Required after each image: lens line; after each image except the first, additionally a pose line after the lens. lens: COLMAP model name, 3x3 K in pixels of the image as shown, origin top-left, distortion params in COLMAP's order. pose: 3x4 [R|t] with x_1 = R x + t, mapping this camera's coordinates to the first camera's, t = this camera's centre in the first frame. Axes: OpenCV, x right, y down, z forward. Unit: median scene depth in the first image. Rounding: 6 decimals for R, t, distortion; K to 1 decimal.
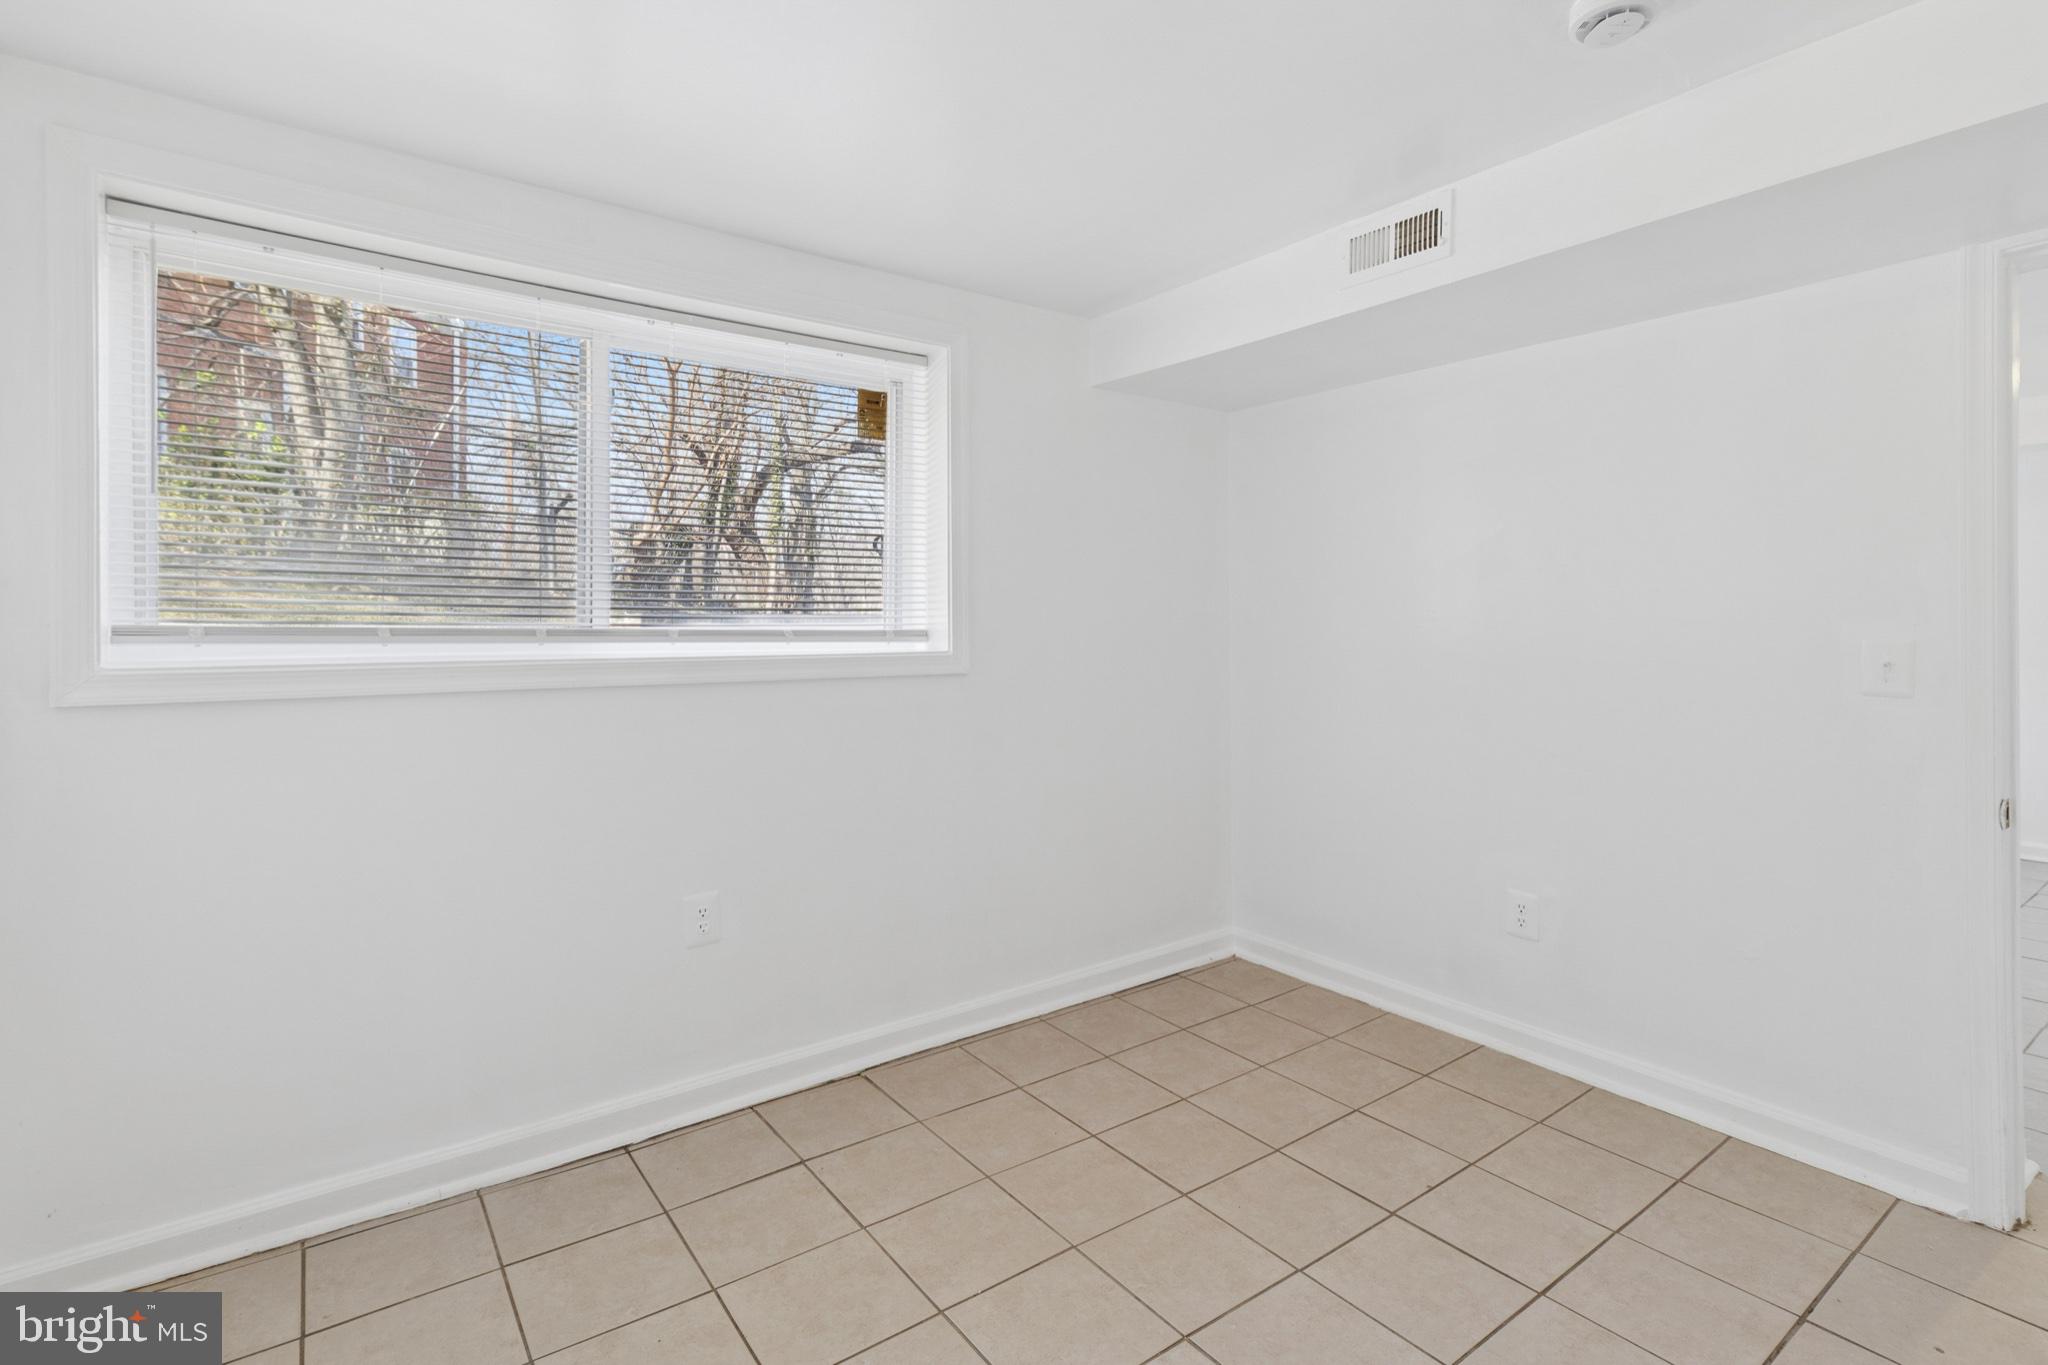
lens RADIAL K [[953.5, 0, 1039.4], [0, 953.5, 632.0], [0, 0, 1]] dist [0.012859, 0.000987]
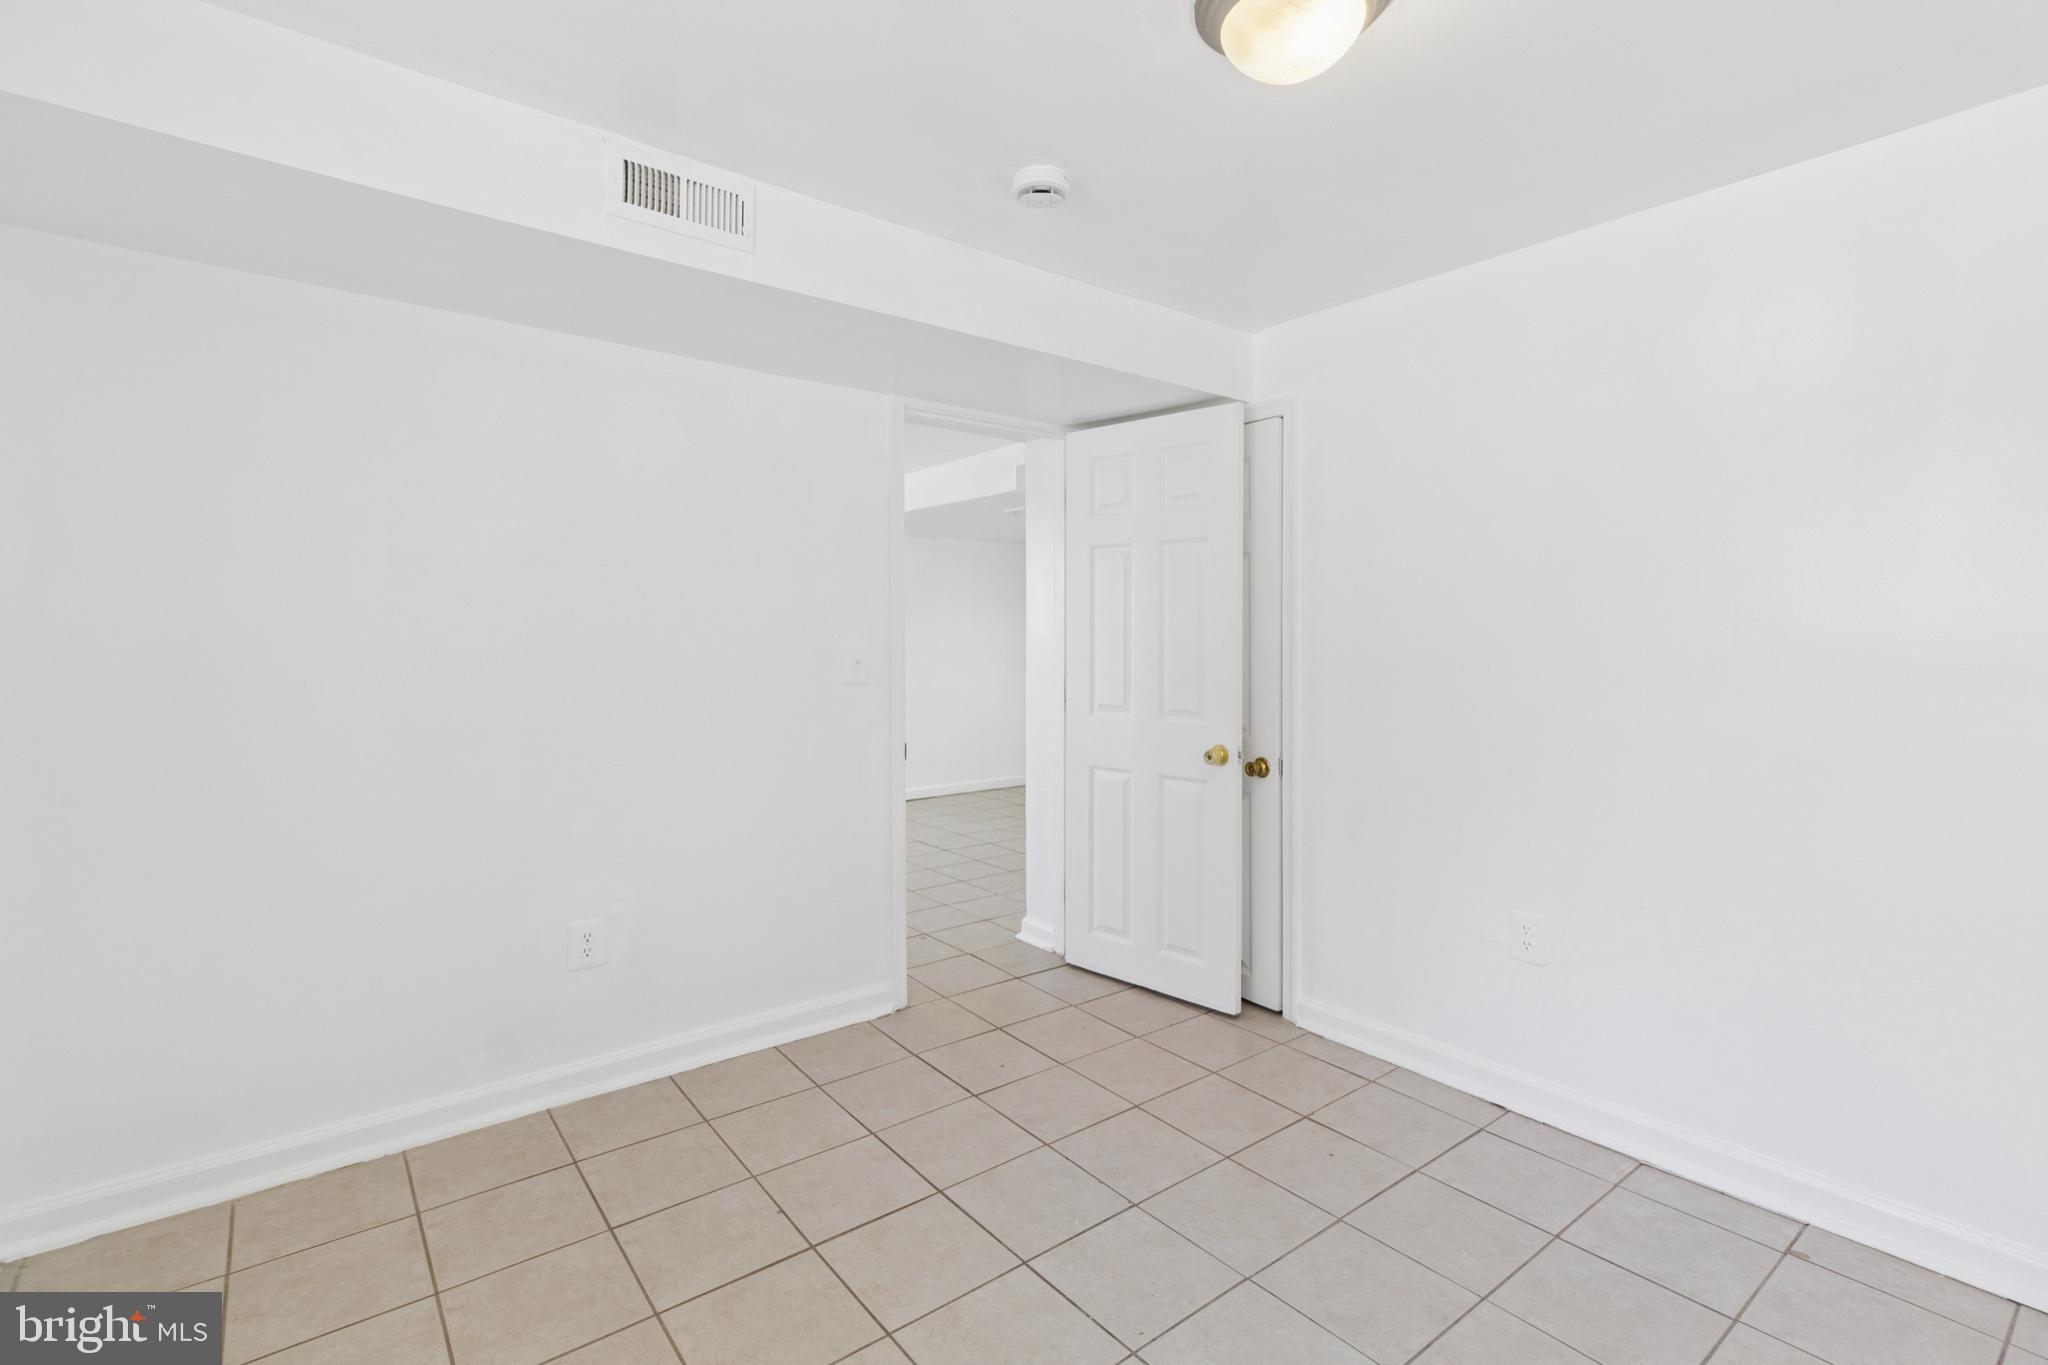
lens RADIAL K [[953.5, 0, 1024.3], [0, 953.5, 641.0], [0, 0, 1]] dist [0.012859, 0.000987]
pose [[-0.013943, -0.004505, 0.999893, -0.511078], [0.002154, 0.999987, 0.004535, -0.003313], [-0.999900, 0.002217, -0.013933, 0.690779]]
